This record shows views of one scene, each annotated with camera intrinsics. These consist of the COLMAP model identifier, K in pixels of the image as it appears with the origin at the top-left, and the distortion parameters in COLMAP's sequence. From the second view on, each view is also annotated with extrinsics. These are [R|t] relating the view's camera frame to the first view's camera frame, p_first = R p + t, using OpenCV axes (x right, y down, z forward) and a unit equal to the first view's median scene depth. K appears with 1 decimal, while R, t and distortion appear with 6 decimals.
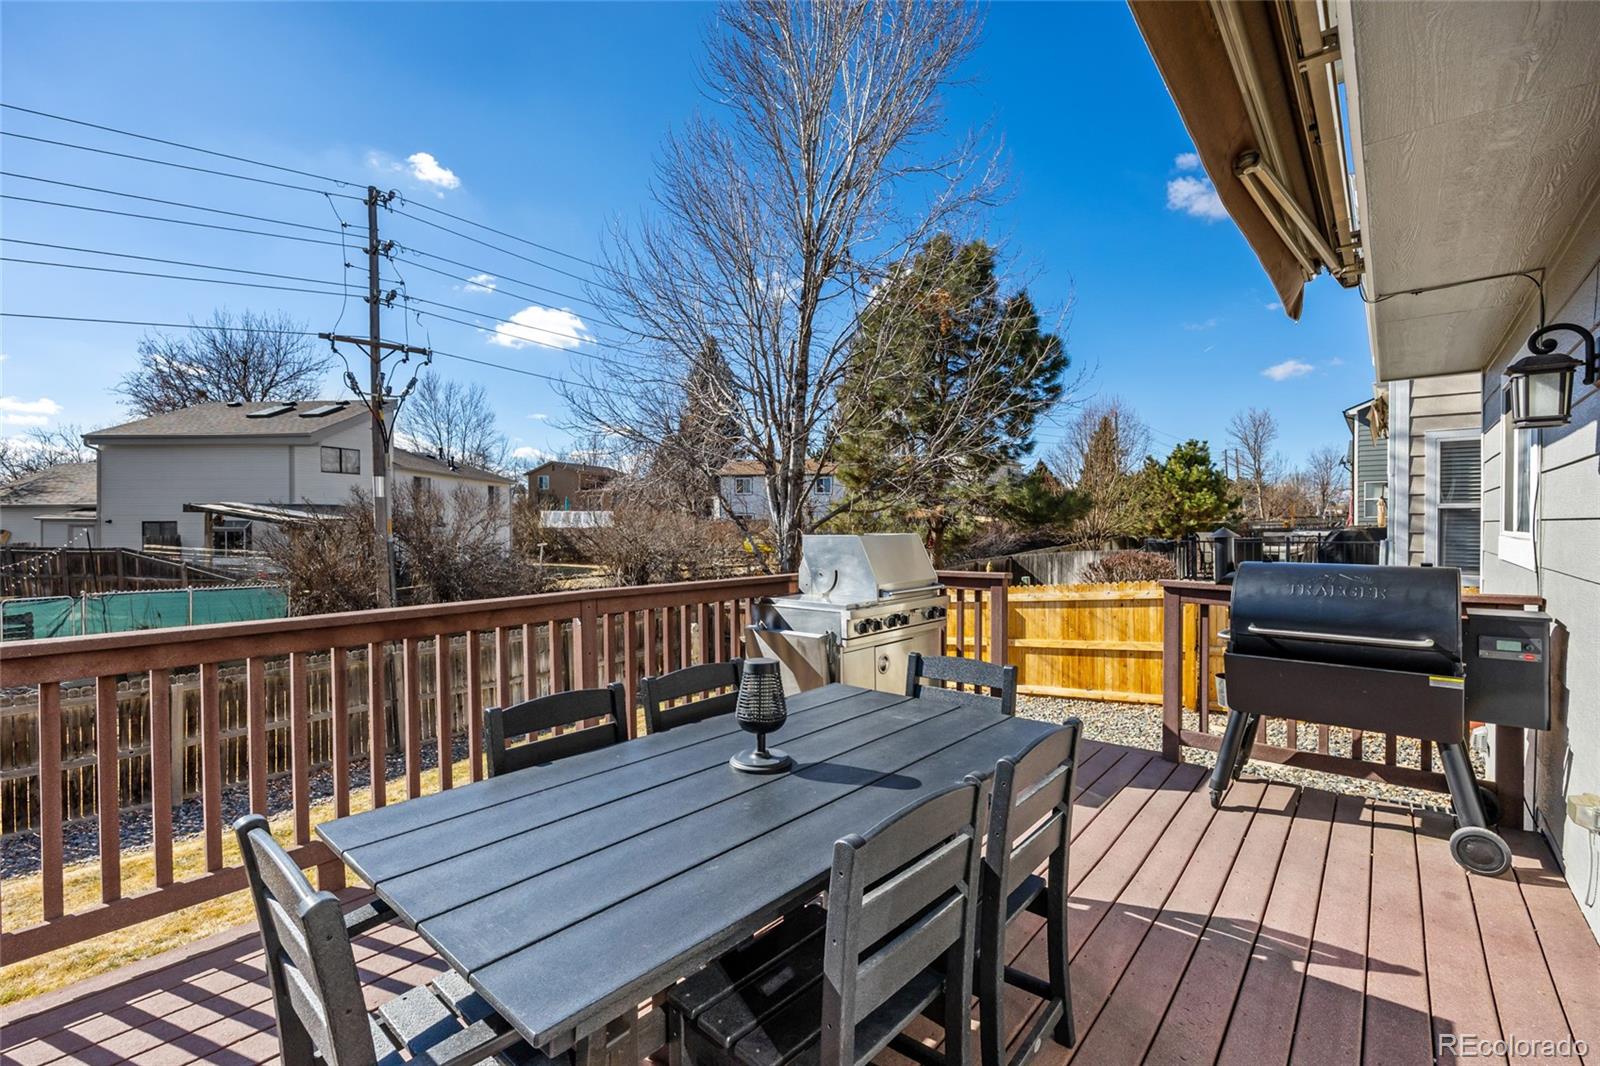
lens RADIAL K [[691.7, 0, 800.7], [0, 691.7, 531.0], [0, 0, 1]] dist [-0.003785, 0.000755]
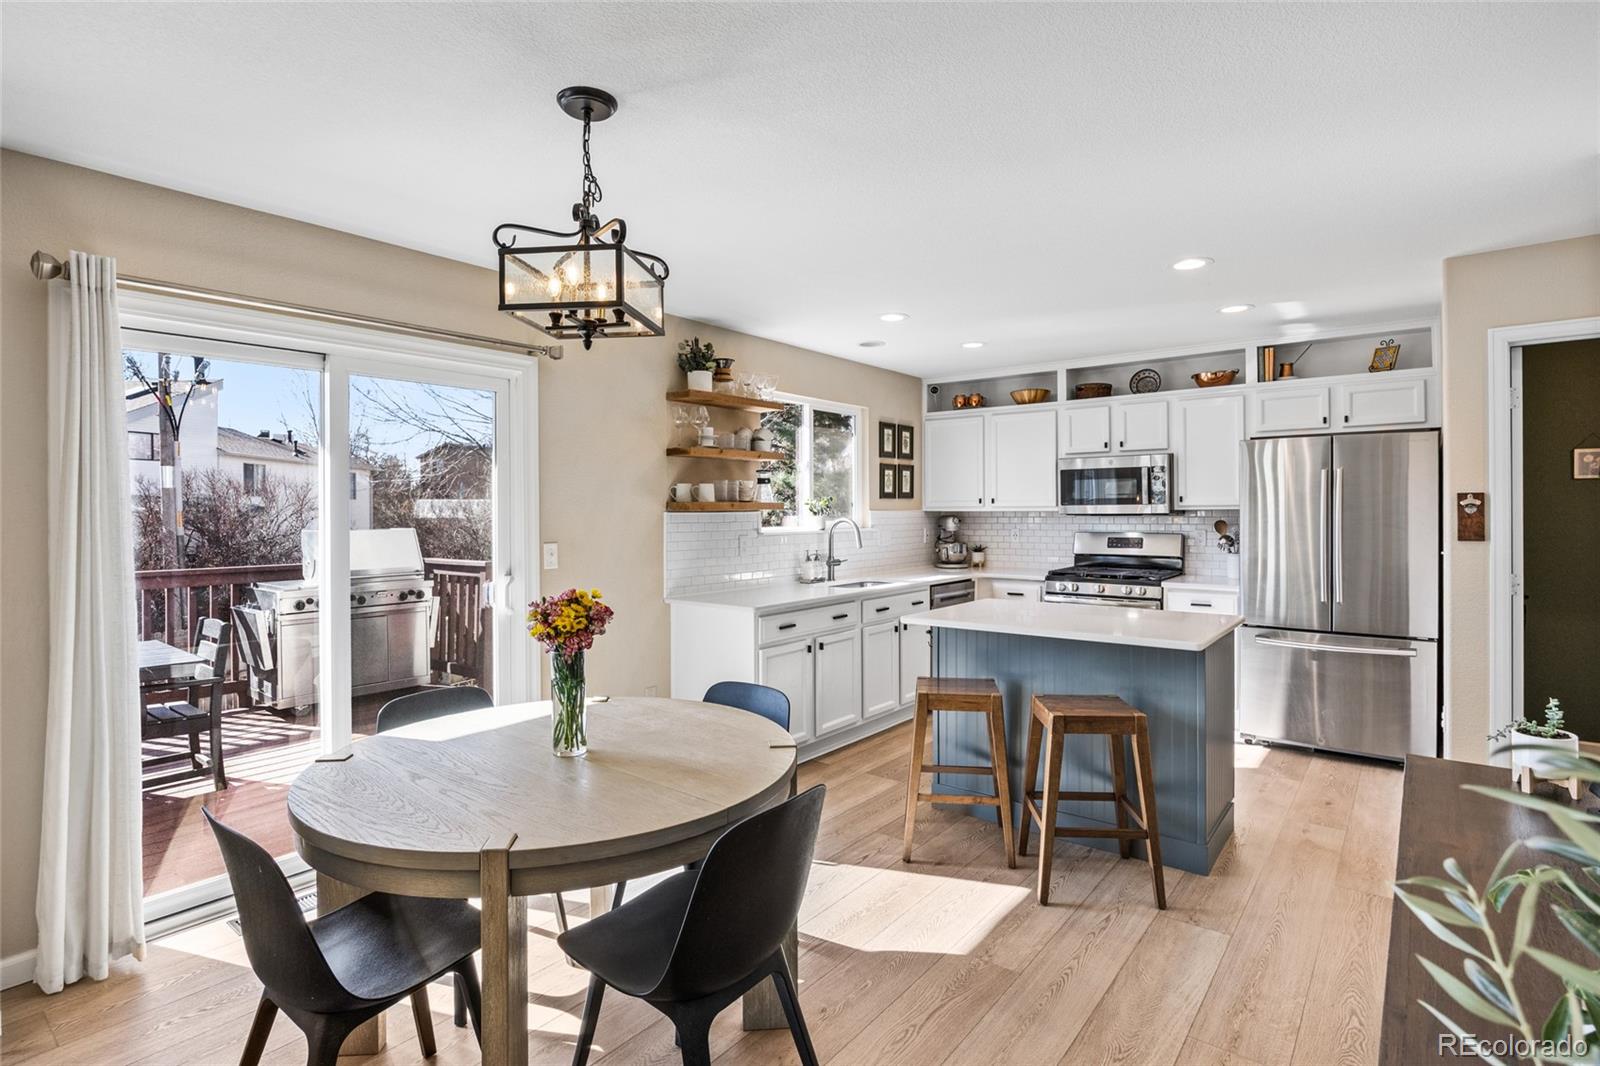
lens RADIAL K [[793.1, 0, 805.2], [0, 793.1, 511.4], [0, 0, 1]] dist [-0.007278, 0.003320]
pose [[0.999068, -0.003604, 0.043014, 0.190151], [0.004058, 0.999937, -0.010481, -0.003281], [-0.042974, 0.010646, 0.999019, -0.094642]]
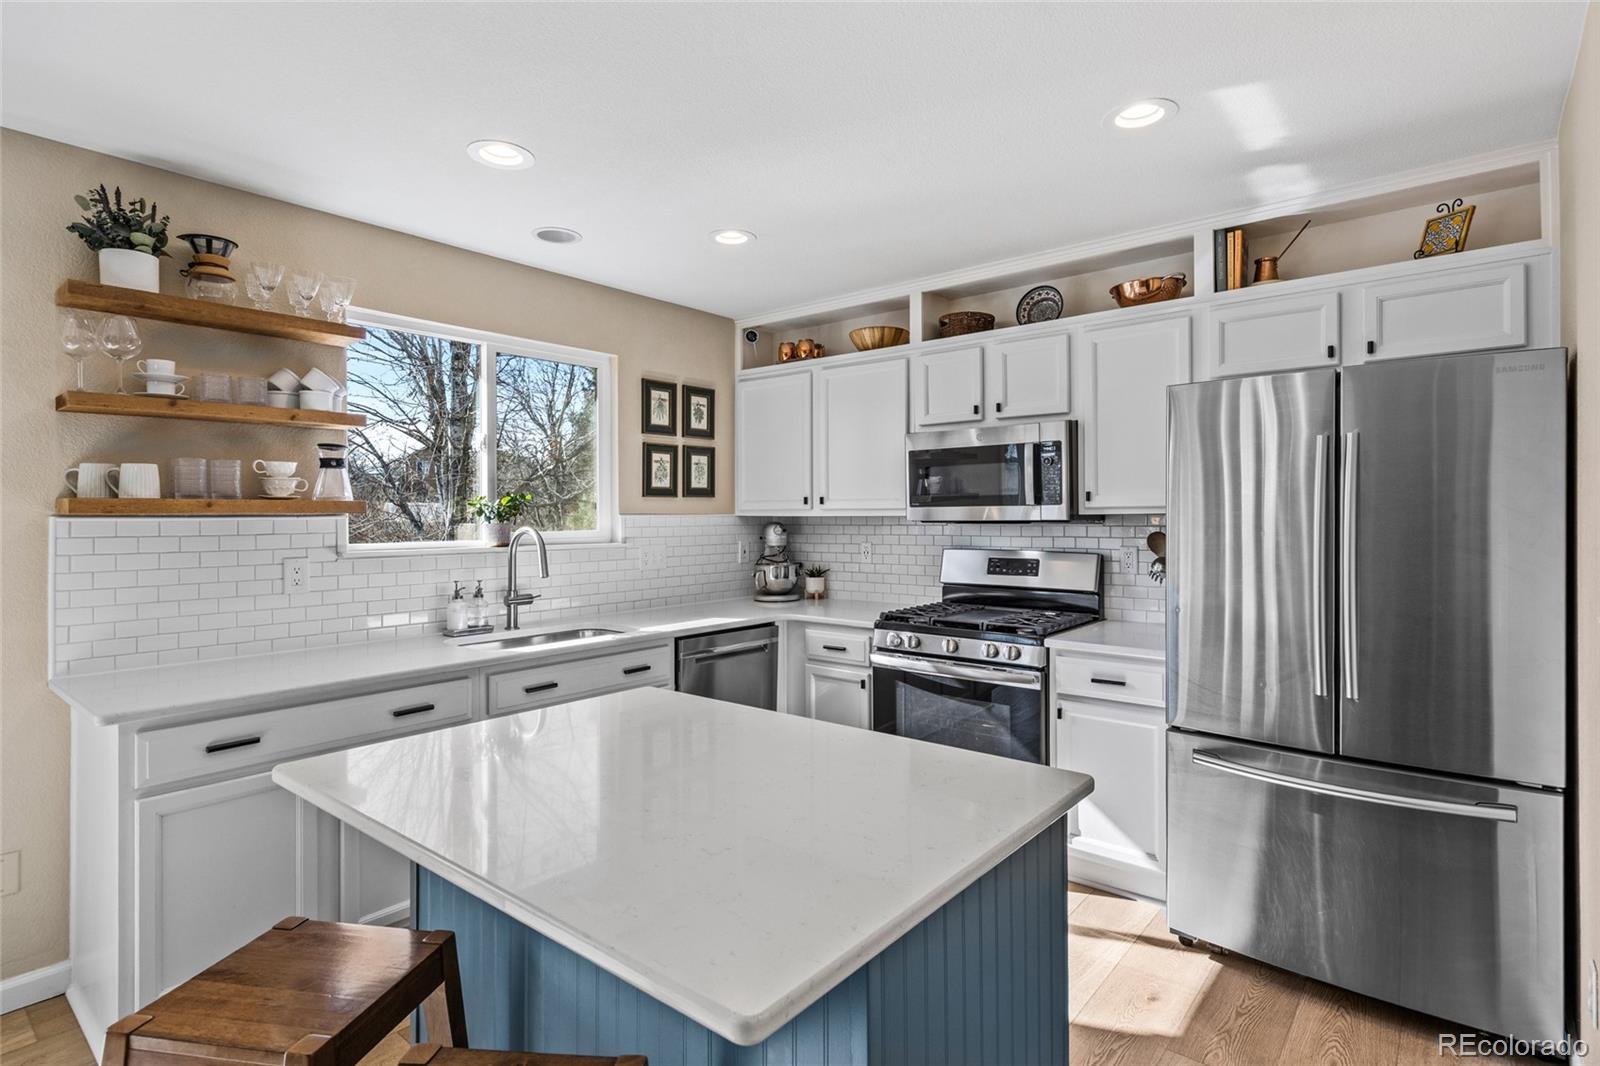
lens RADIAL K [[793.1, 0, 804.7], [0, 793.1, 521.5], [0, 0, 1]] dist [-0.007278, 0.003320]
pose [[0.999826, -0.002342, 0.018483, 0.273791], [0.002402, 0.999992, -0.003199, -0.004377], [-0.018475, 0.003243, 0.999824, 0.015910]]
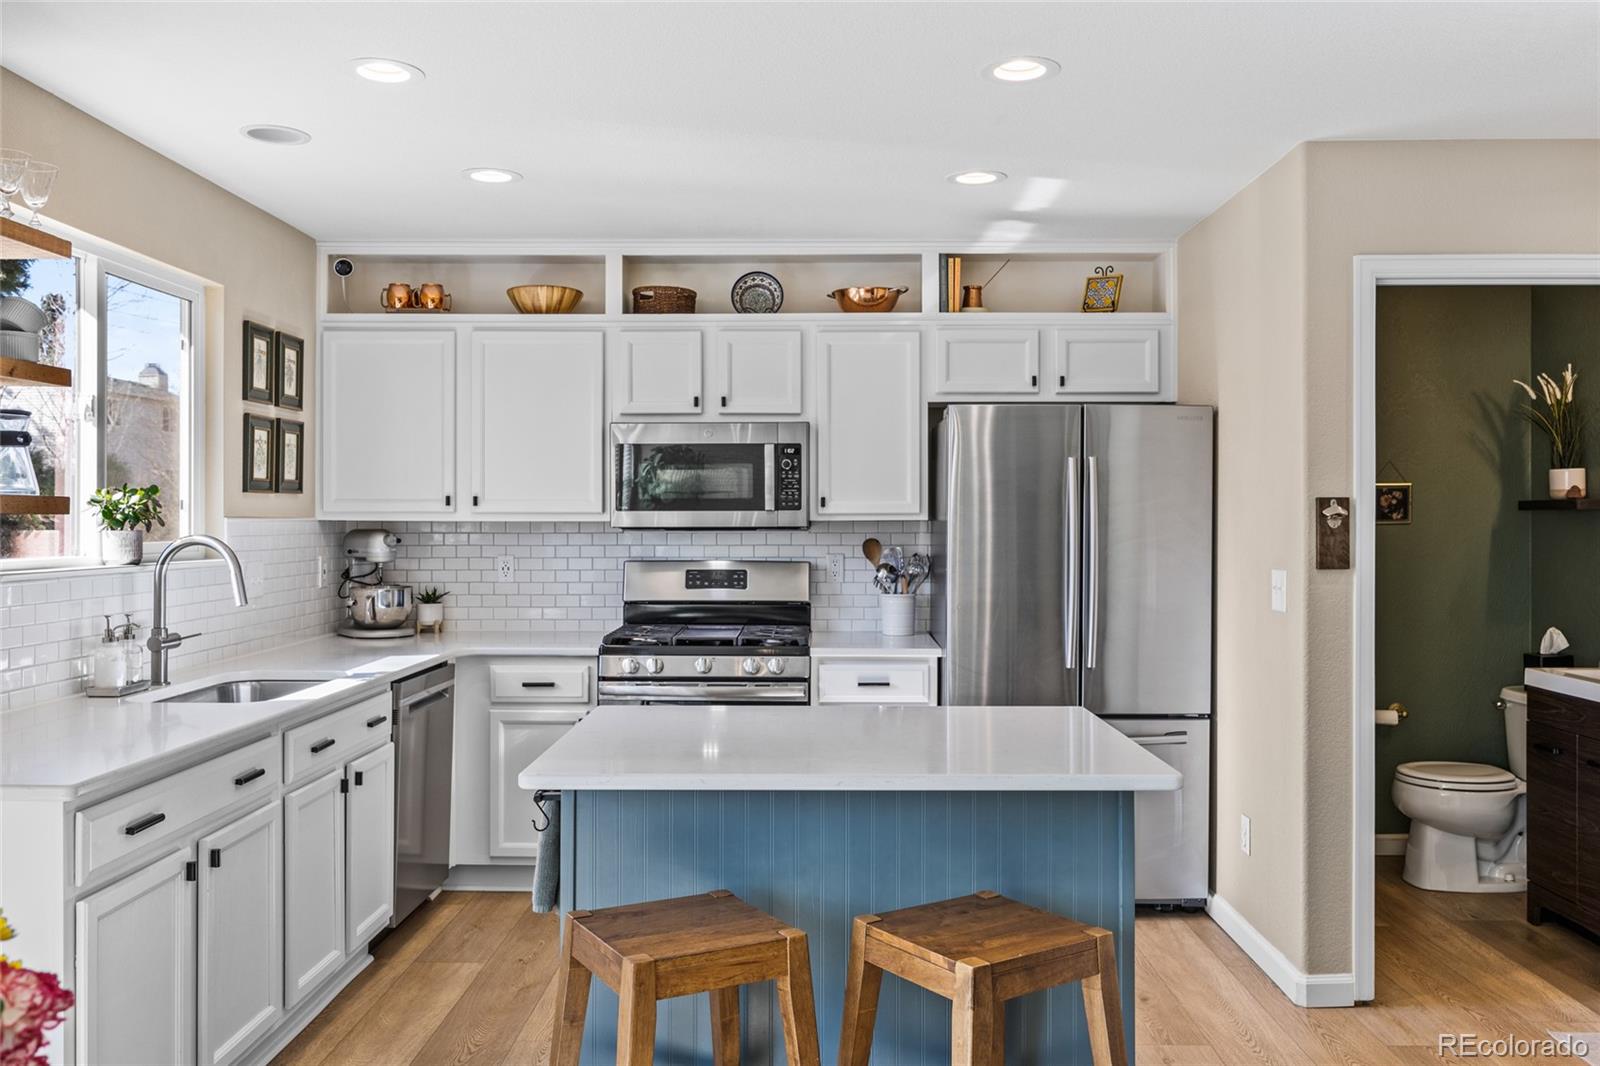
lens RADIAL K [[1314.2, 0, 799.7], [0, 1314.2, 524.9], [0, 0, 1]] dist [-0.002883, 0.004122]
pose [[0.769206, -0.000097, 0.639001, 0.159115], [0.004808, 0.999973, -0.005636, -0.003869], [-0.638983, 0.007408, 0.769185, -0.022683]]
